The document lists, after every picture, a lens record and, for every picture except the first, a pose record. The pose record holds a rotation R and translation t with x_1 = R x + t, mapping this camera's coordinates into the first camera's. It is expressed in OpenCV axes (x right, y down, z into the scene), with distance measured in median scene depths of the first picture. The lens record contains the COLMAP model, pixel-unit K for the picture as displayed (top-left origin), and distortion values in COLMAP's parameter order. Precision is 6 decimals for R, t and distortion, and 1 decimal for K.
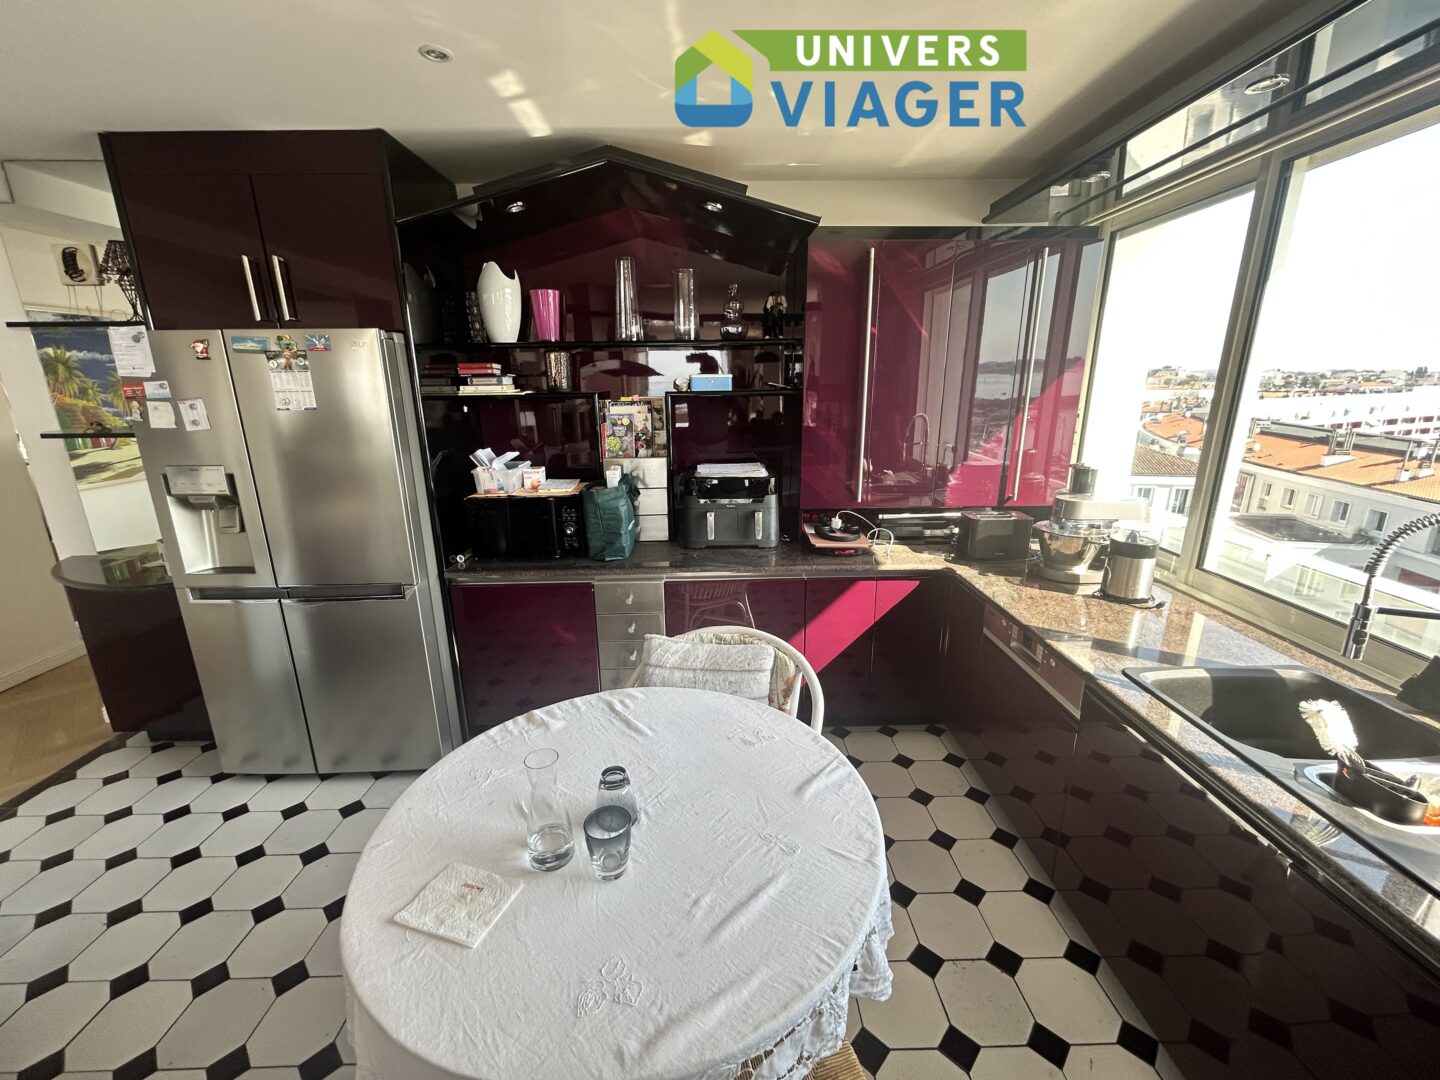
lens RADIAL K [[582.4, 0, 717.1], [0, 582.4, 538.7], [0, 0, 1]] dist [-0.000283, 0.000777]
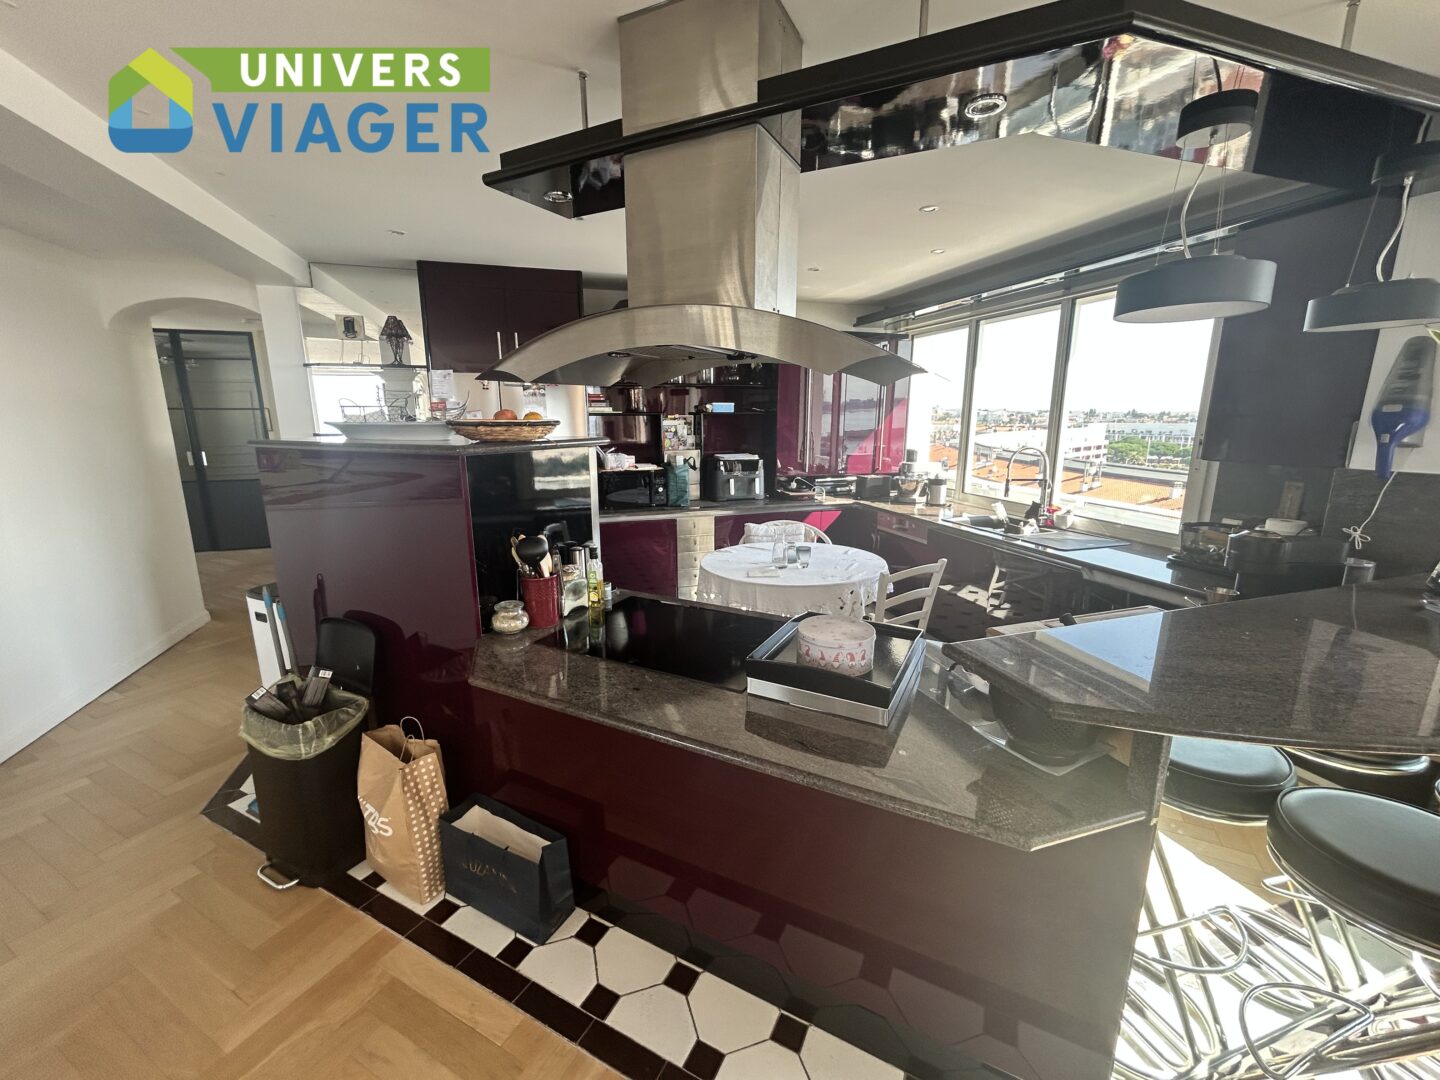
lens RADIAL K [[582.4, 0, 717.1], [0, 582.4, 538.7], [0, 0, 1]] dist [-0.000283, 0.000777]
pose [[0.956018, -0.051905, 0.288680, -0.565179], [0.067666, 0.996698, -0.044882, 0.208693], [-0.285397, 0.062442, 0.956373, -0.664338]]
